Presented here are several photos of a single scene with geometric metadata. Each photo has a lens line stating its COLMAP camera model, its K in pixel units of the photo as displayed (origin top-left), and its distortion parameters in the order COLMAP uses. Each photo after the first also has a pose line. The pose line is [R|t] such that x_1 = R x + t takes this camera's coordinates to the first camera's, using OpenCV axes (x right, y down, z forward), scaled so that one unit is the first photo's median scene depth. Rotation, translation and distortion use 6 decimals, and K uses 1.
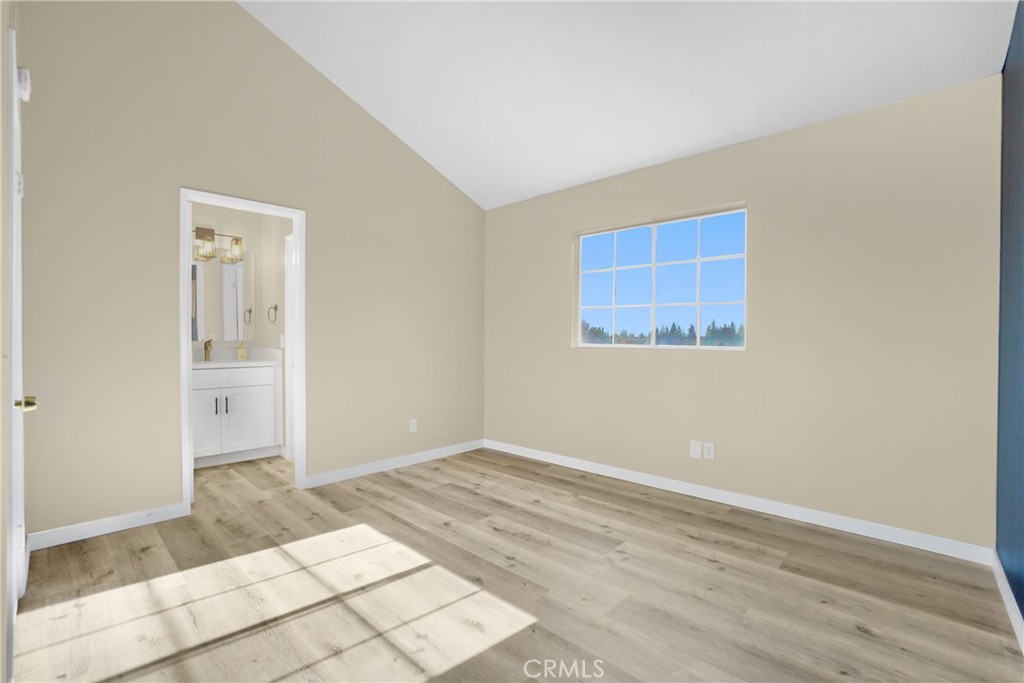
lens RADIAL K [[469.5, 0, 510.9], [0, 469.5, 340.1], [0, 0, 1]] dist [-0.003058, 0.002351]
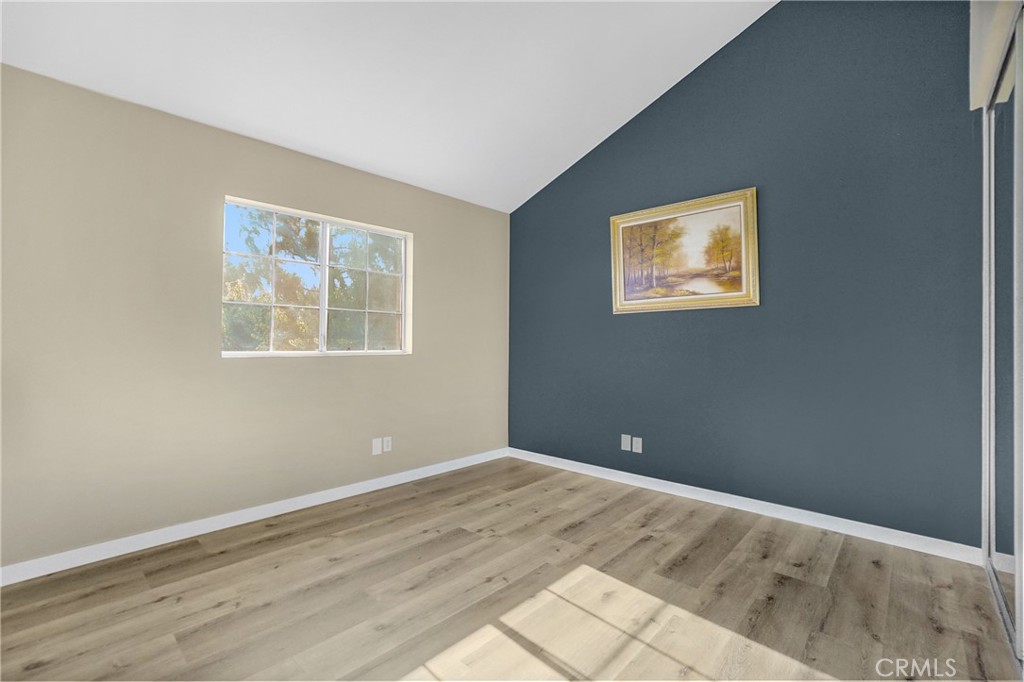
lens RADIAL K [[469.5, 0, 503.3], [0, 469.5, 349.2], [0, 0, 1]] dist [-0.003058, 0.002351]
pose [[-0.049941, -0.011028, 0.998691, -0.741579], [-0.022391, 0.999700, 0.009919, -0.011698], [-0.998501, -0.021867, -0.050173, 0.801173]]
